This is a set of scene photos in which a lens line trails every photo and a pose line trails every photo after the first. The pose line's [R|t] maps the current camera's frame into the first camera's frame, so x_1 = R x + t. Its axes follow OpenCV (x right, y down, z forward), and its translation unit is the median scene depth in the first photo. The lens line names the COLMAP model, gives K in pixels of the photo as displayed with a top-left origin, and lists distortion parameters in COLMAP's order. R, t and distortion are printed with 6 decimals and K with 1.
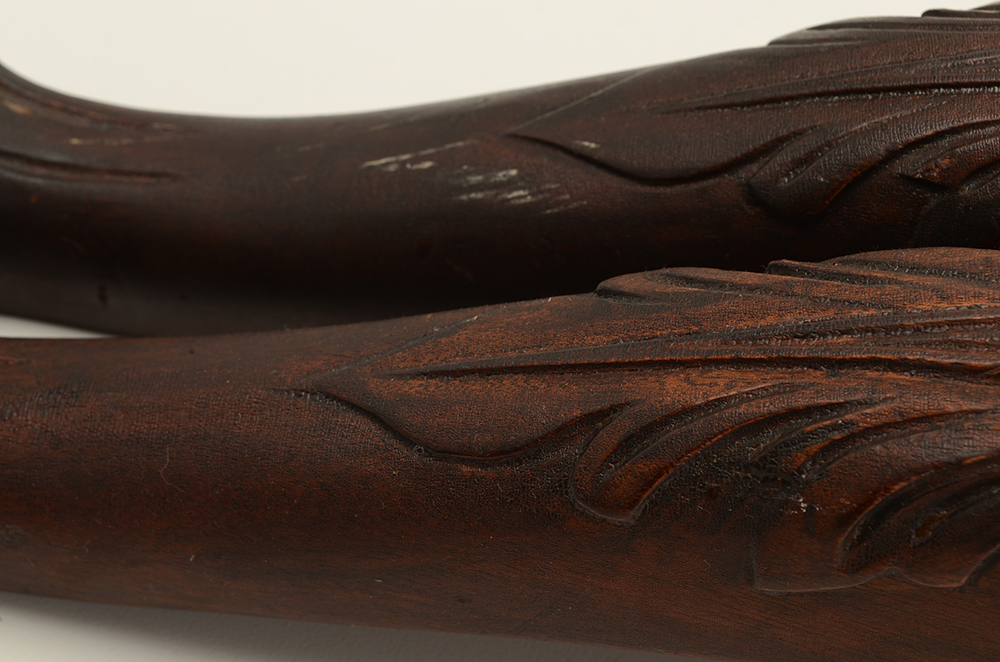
lens RADIAL K [[2383.1, 0, 500.0], [0, 2383.1, 330.7], [0, 0, 1]] dist [0.140566, 0.000000]
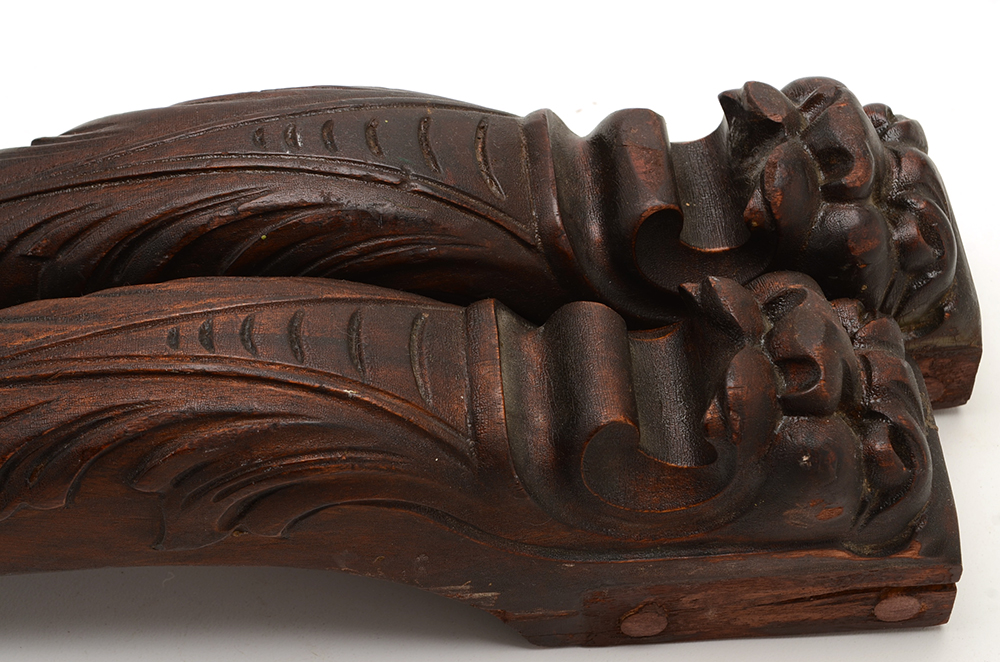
lens RADIAL K [[2383.1, 0, 500.3], [0, 2383.1, 331.6], [0, 0, 1]] dist [0.140566, 0.000000]
pose [[0.969340, -0.200991, 0.141356, 0.267720], [0.197125, 0.979521, 0.040988, -0.019956], [-0.146700, -0.011866, 0.989110, -0.675061]]
